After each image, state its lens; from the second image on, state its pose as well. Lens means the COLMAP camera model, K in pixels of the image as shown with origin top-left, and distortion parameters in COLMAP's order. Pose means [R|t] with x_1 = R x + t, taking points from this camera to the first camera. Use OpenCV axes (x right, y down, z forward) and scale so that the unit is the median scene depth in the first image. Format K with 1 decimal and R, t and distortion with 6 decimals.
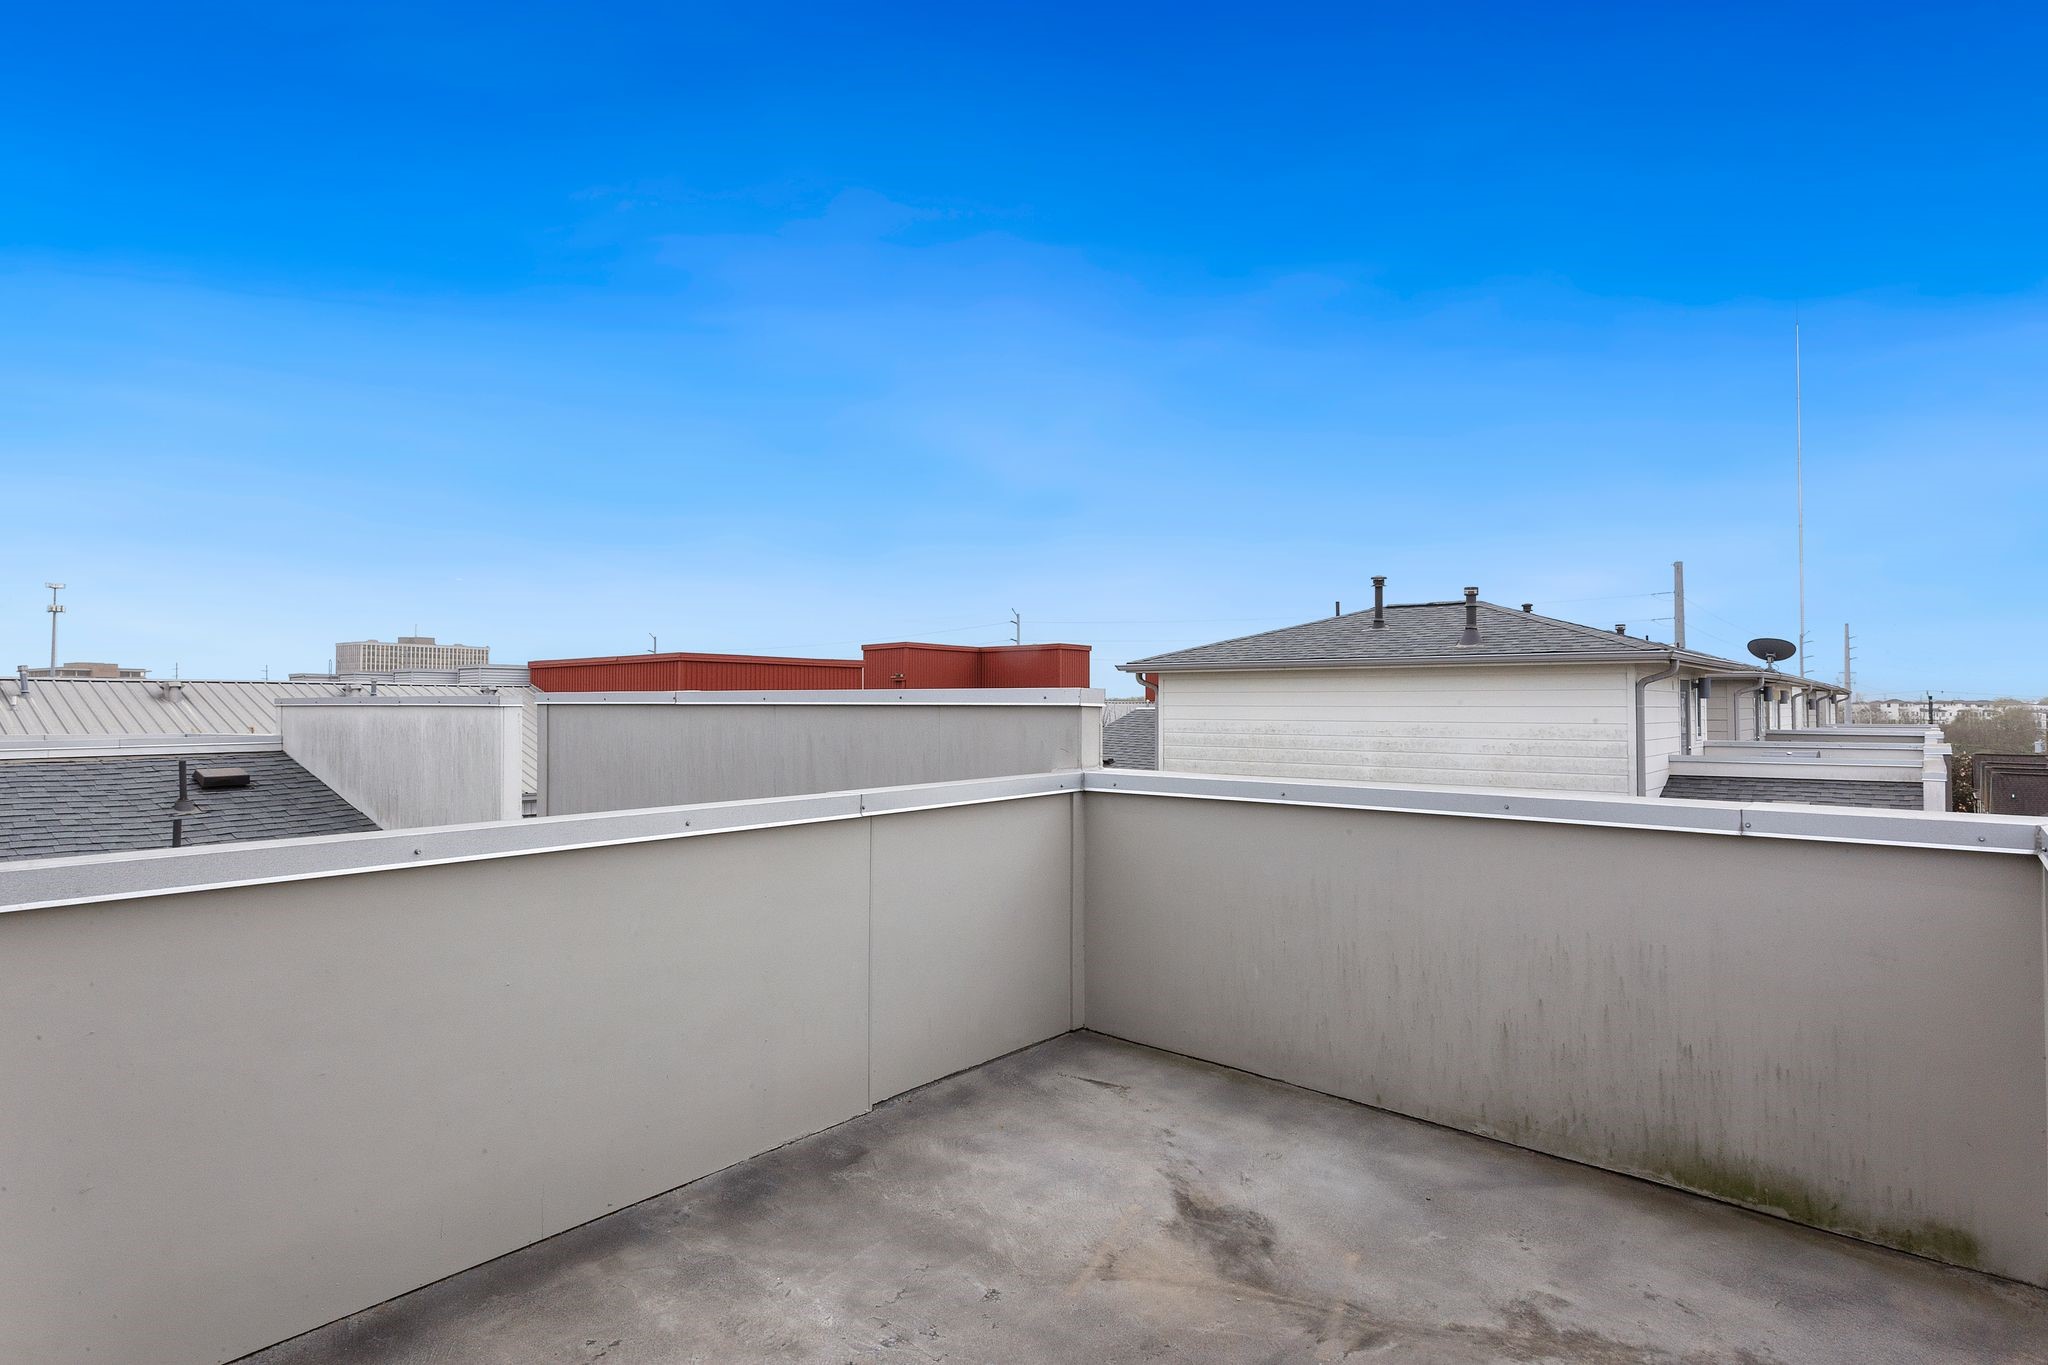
lens RADIAL K [[1132.4, 0, 1023.6], [0, 1132.4, 686.9], [0, 0, 1]] dist [-0.001202, -0.001375]
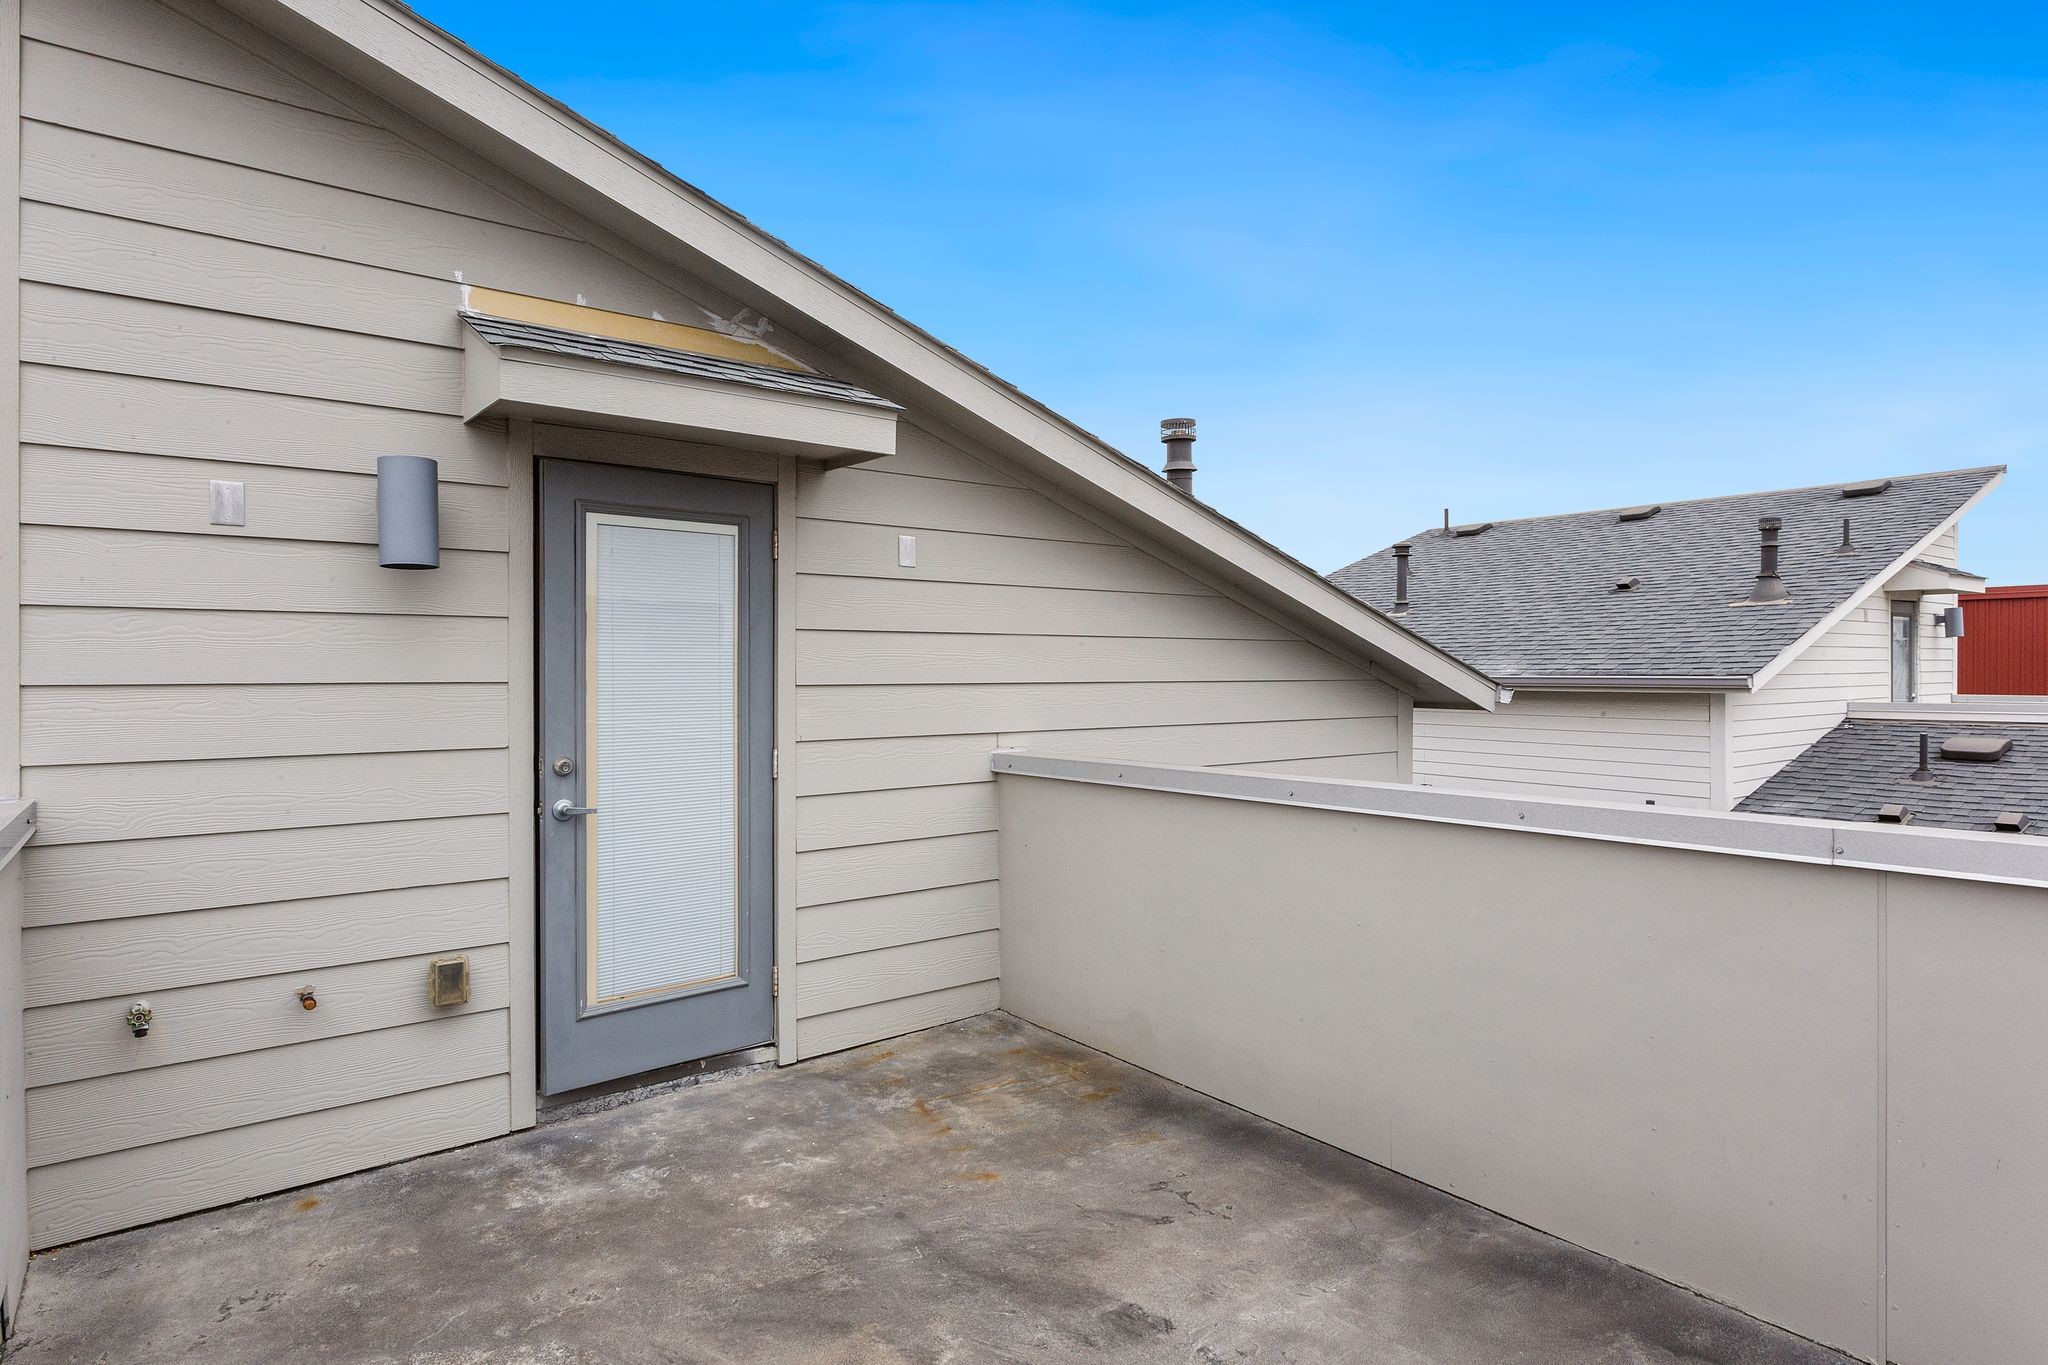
lens RADIAL K [[1132.4, 0, 1023.5], [0, 1132.4, 676.4], [0, 0, 1]] dist [-0.001202, -0.001375]
pose [[-0.245519, 0.010579, -0.969334, 0.693872], [0.013157, 0.999885, 0.007580, 0.003628], [0.969303, -0.010892, -0.245630, 0.912265]]
